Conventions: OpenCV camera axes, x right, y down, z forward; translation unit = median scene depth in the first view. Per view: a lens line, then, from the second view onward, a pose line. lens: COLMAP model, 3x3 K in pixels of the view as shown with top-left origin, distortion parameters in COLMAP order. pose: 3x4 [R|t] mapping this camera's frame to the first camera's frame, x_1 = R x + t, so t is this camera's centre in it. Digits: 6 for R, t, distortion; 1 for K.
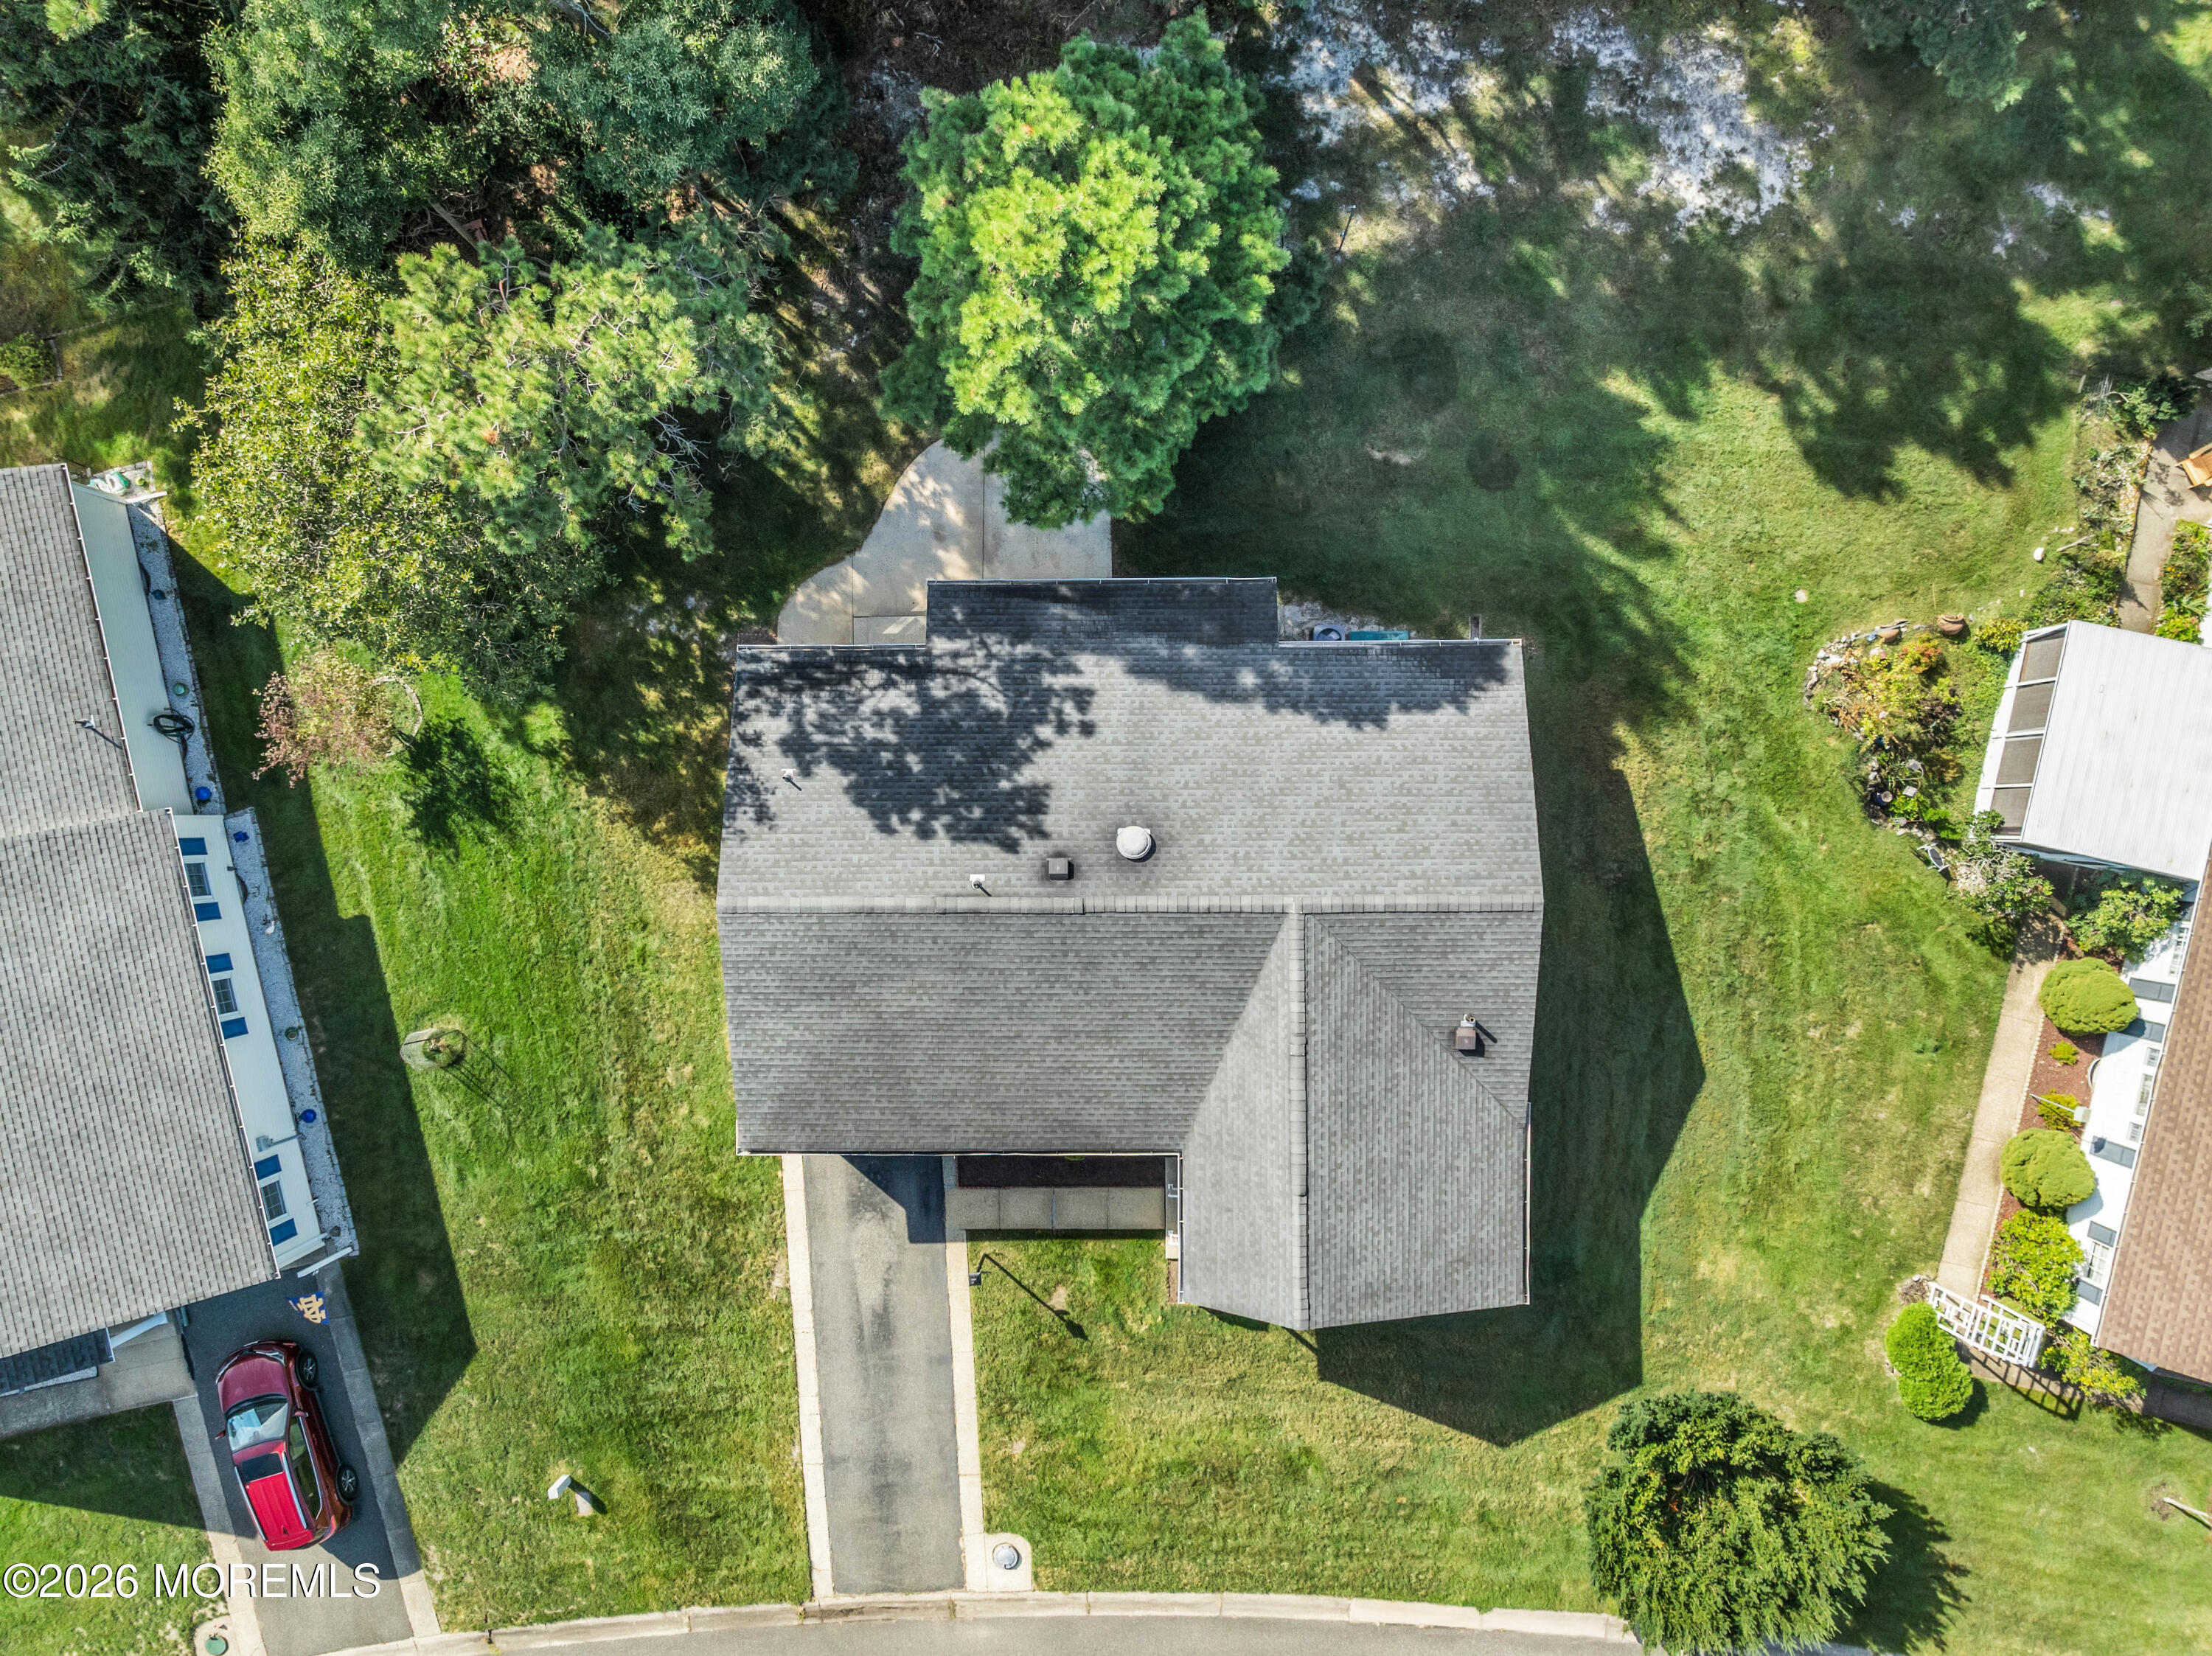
lens RADIAL K [[1565.1, 0, 1106.0], [0, 1565.1, 828.0], [0, 0, 1]] dist [-0.036202, -0.002184]
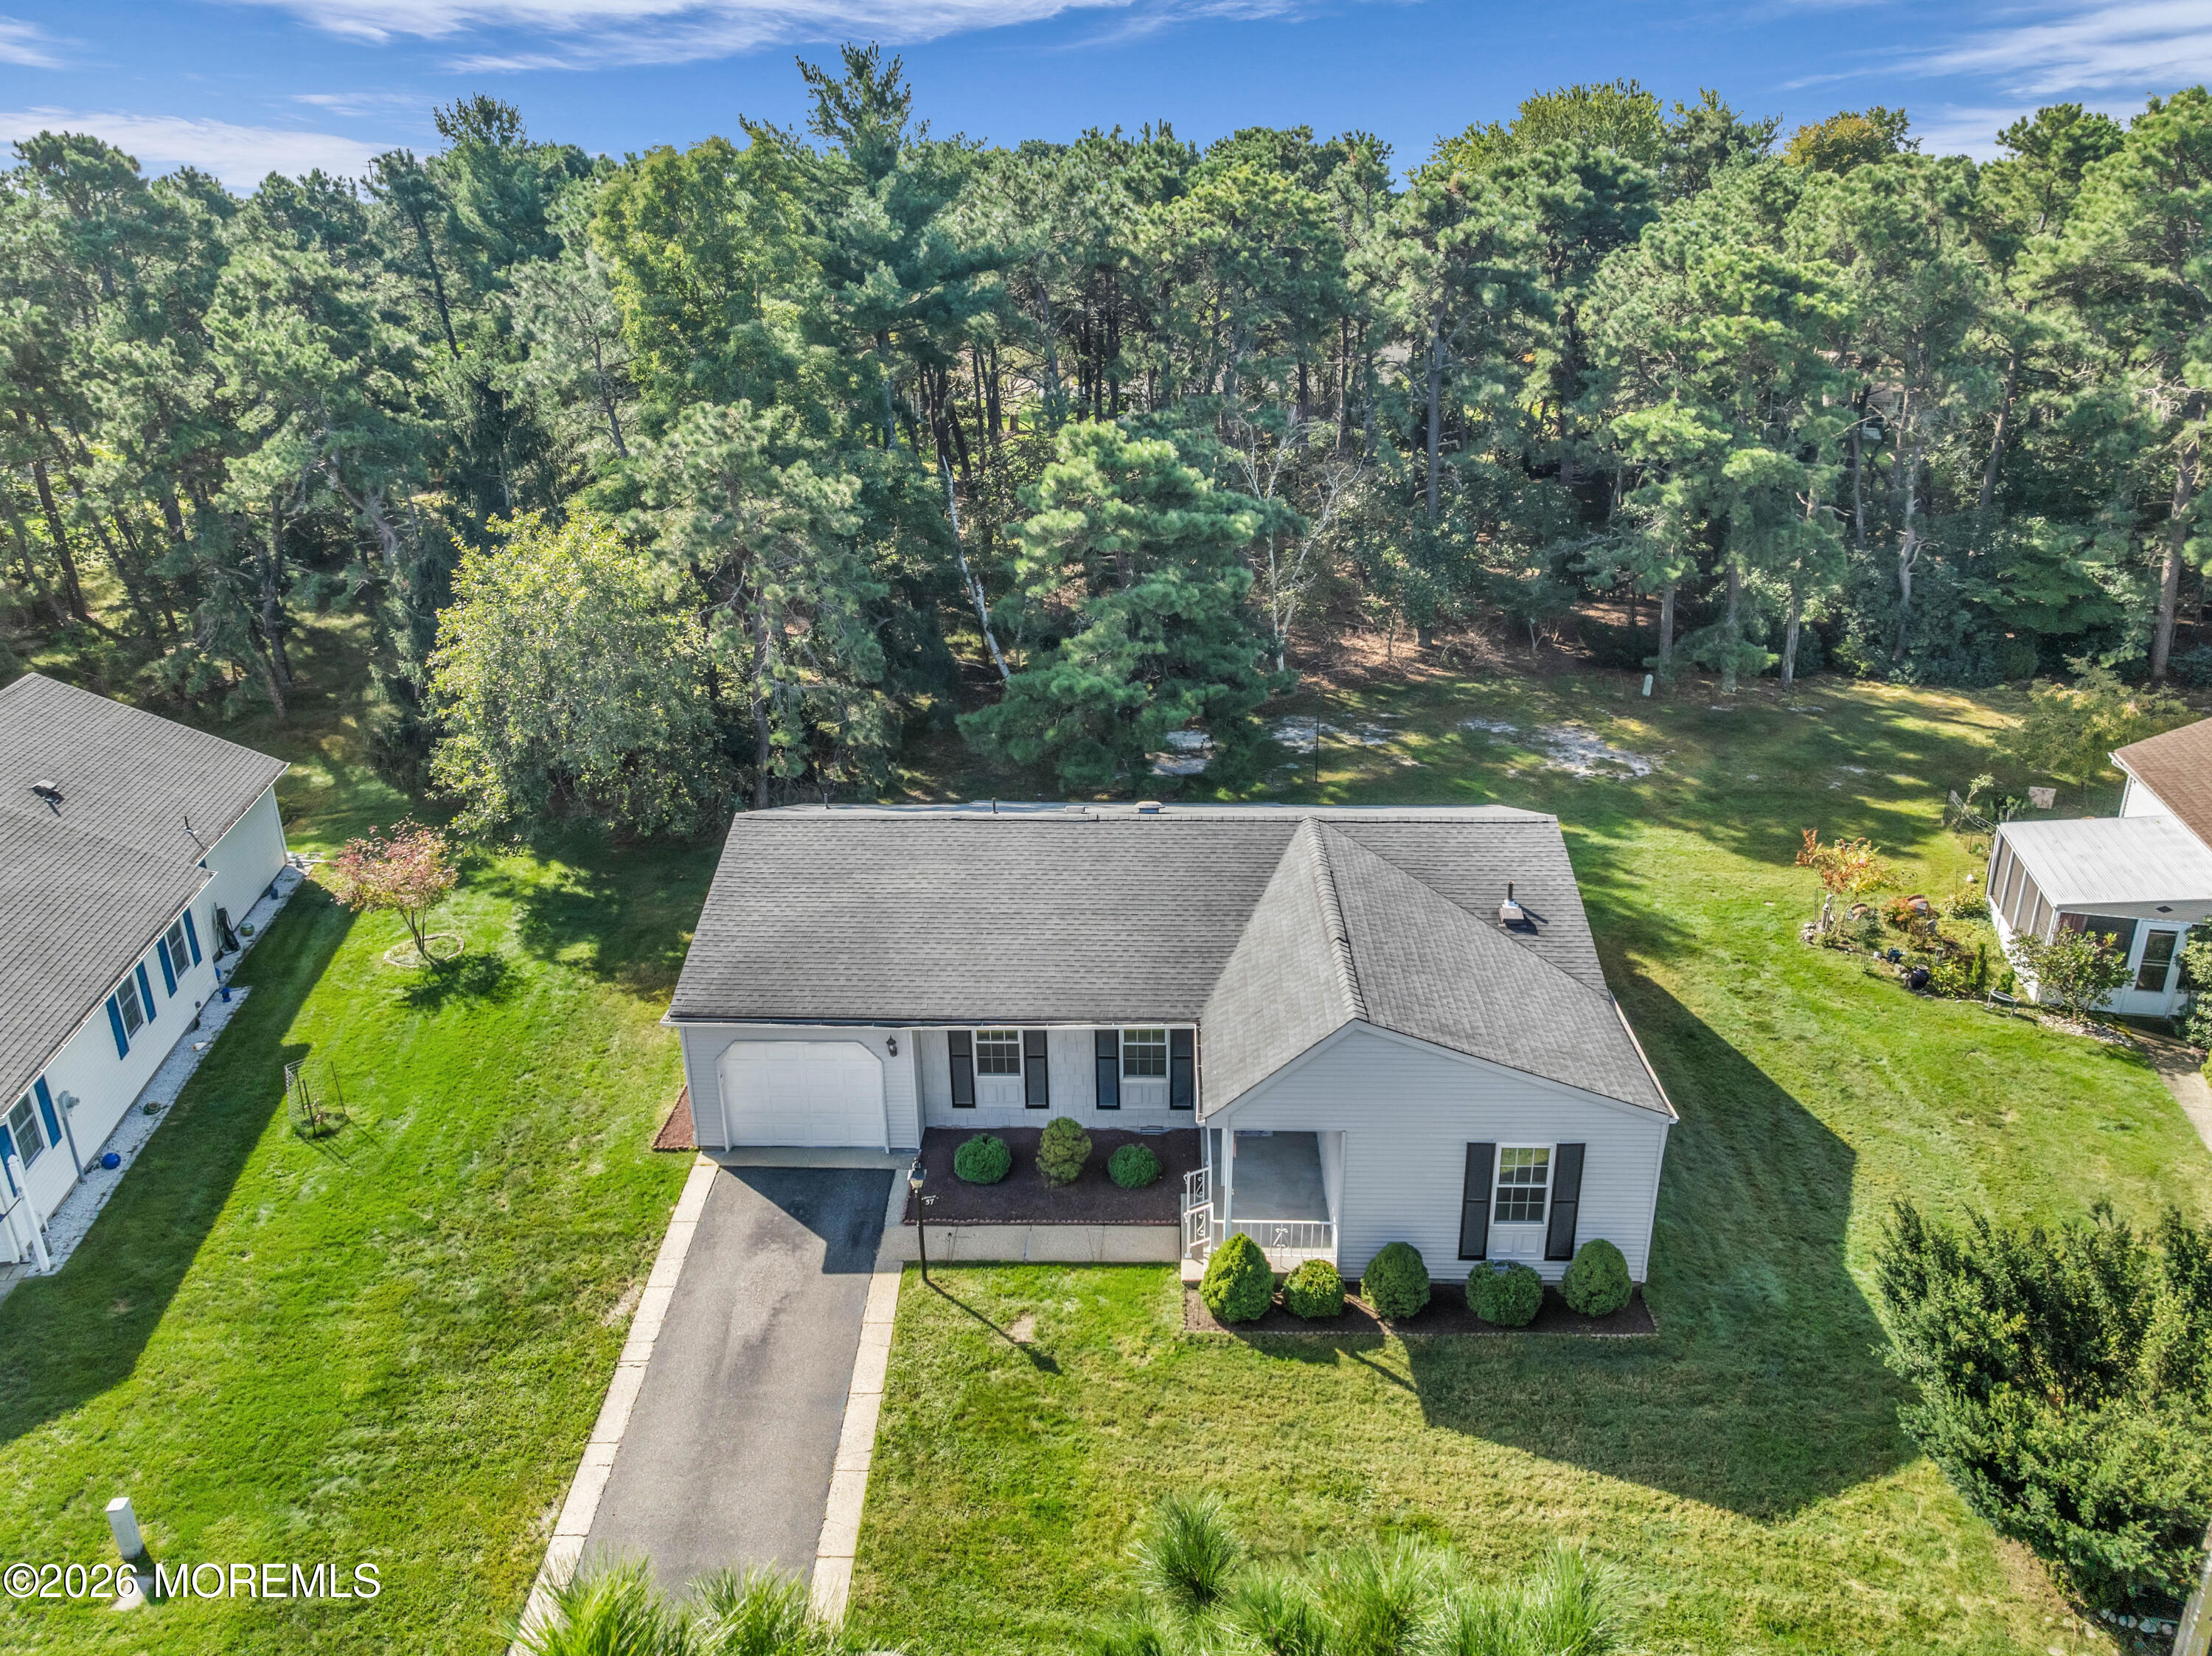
lens RADIAL K [[1575.0, 0, 1109.5], [0, 1575.0, 819.1], [0, 0, 1]] dist [-0.032306, -0.001448]
pose [[0.998902, 0.025859, -0.039065, 0.027953], [-0.045705, 0.354815, -0.933819, 0.857903], [-0.010287, 0.934579, 0.355607, 0.551235]]
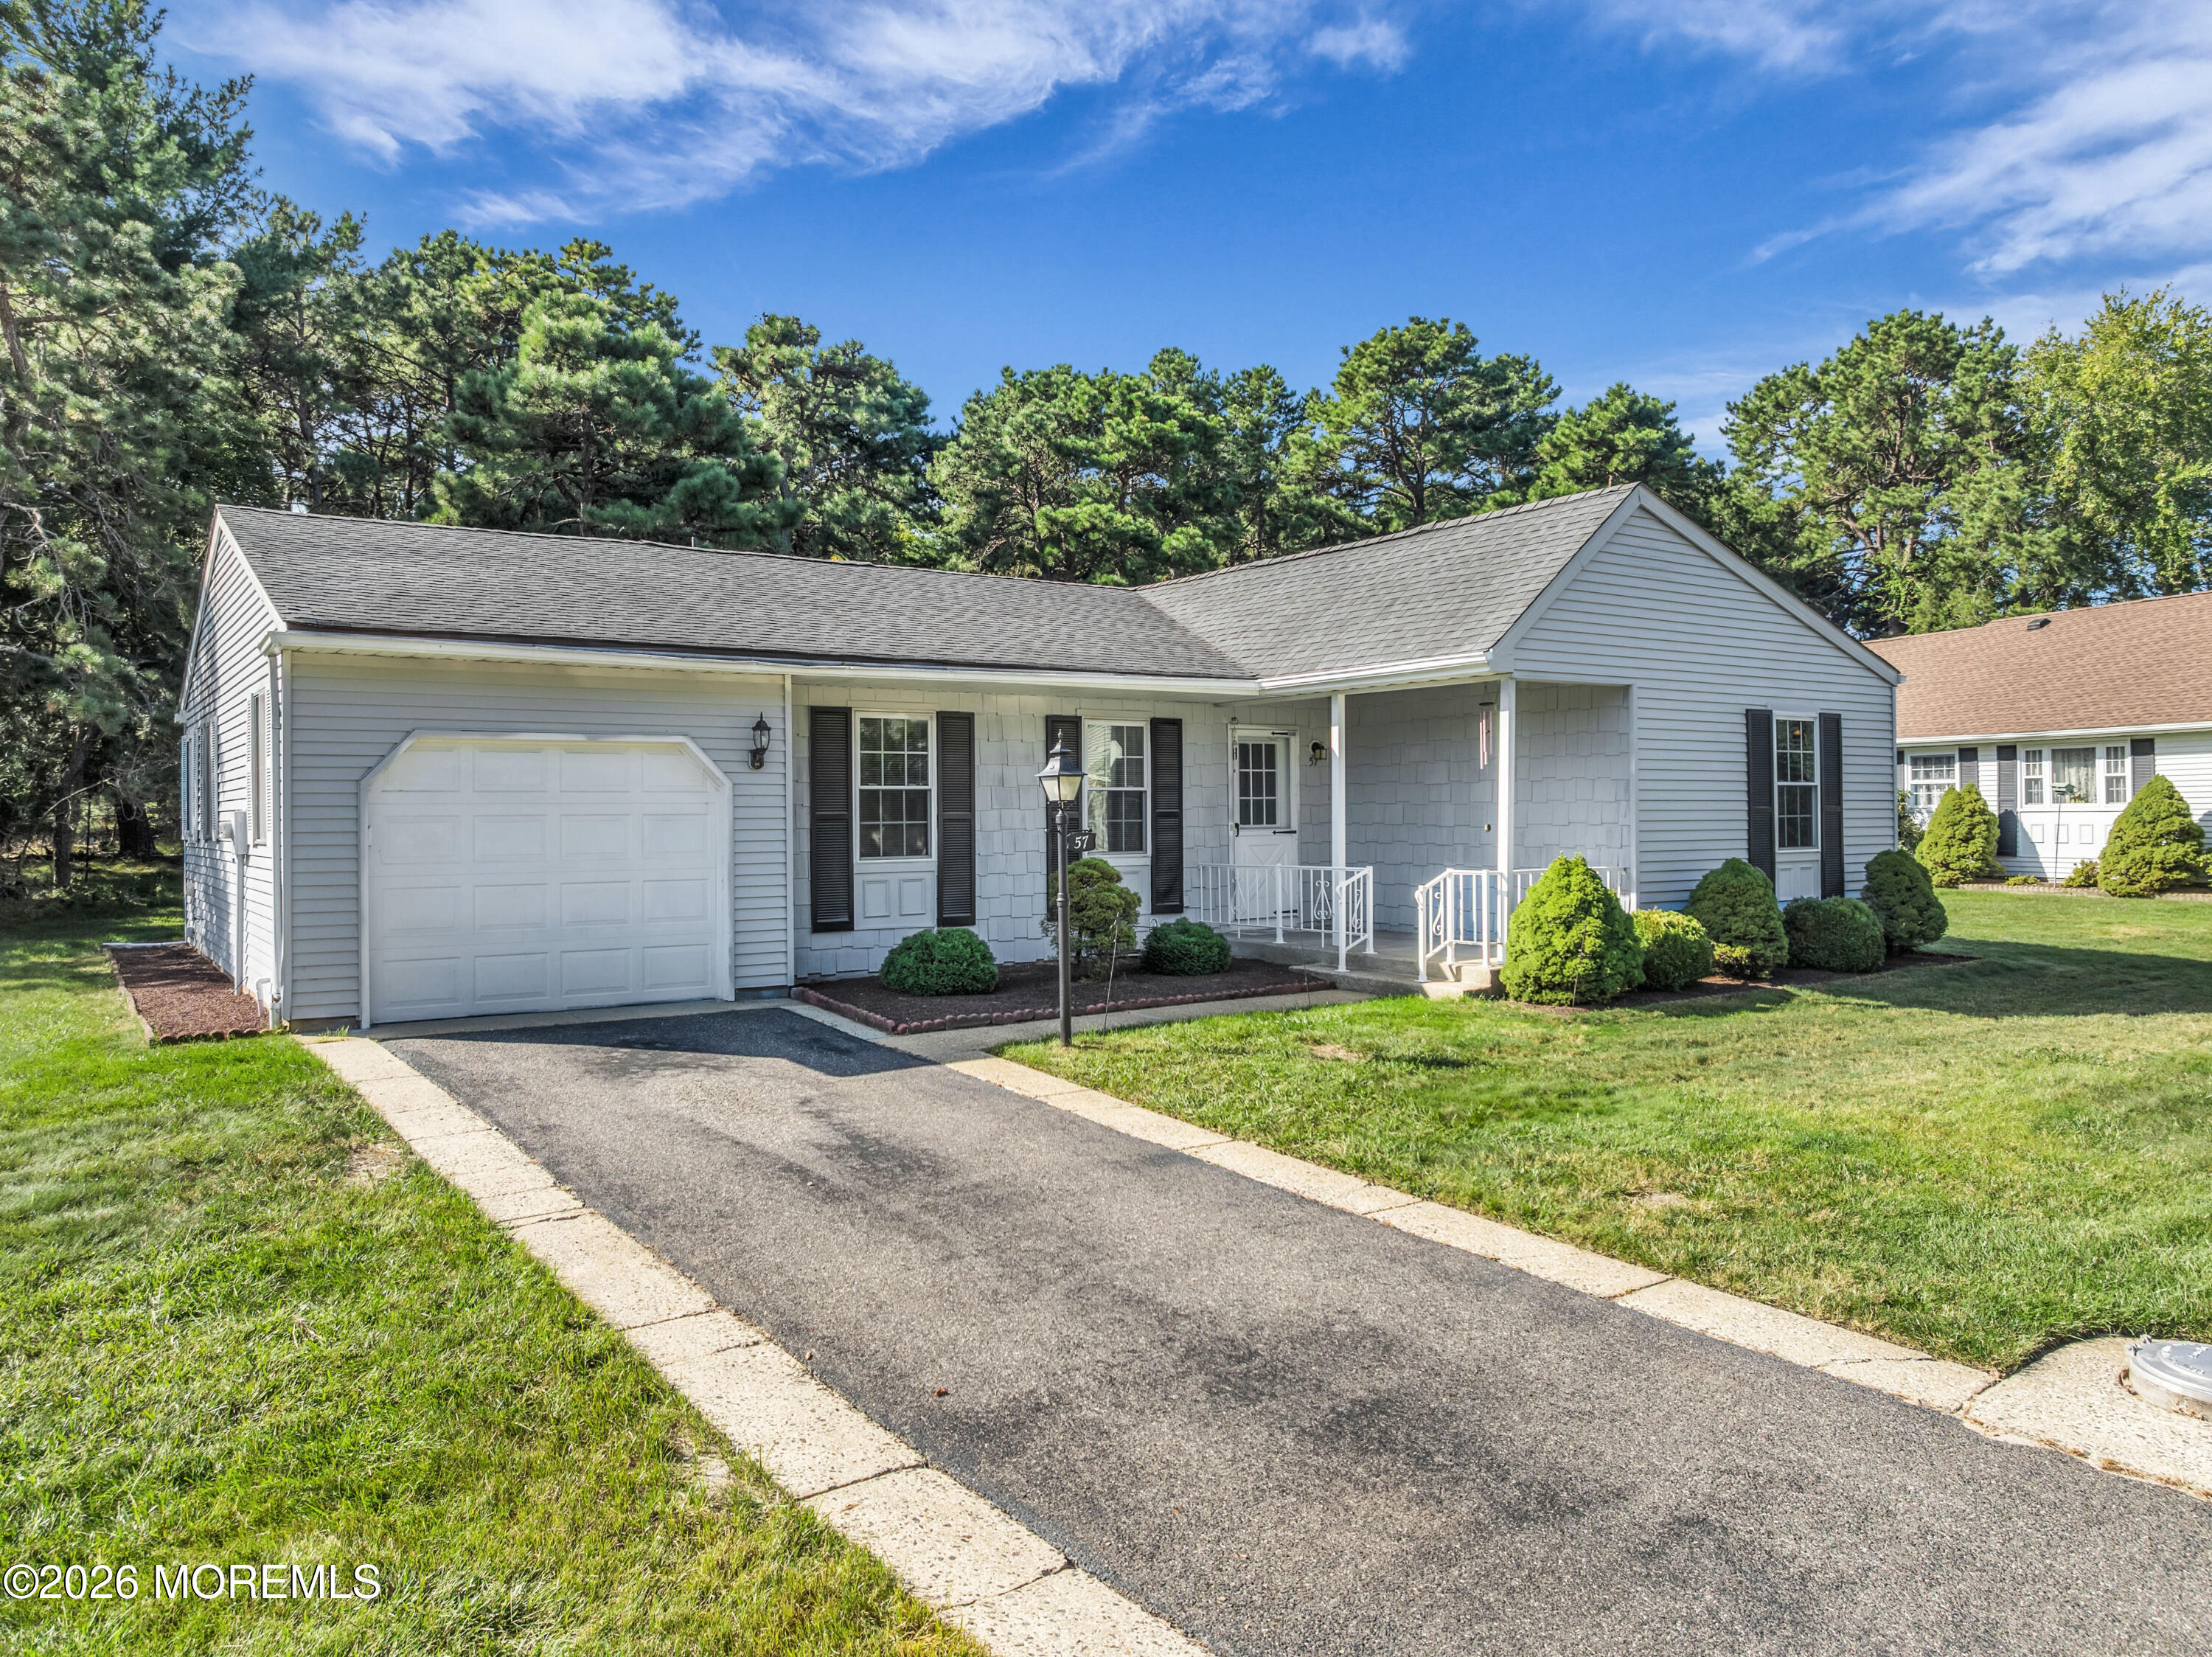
lens RADIAL K [[1565.2, 0, 1106.0], [0, 1565.2, 828.5], [0, 0, 1]] dist [-0.036202, -0.002184]
pose [[0.824133, 0.010395, 0.566301, -0.251598], [0.566394, -0.012258, -0.824044, 0.540251], [-0.001624, 0.999871, -0.015990, 0.959748]]
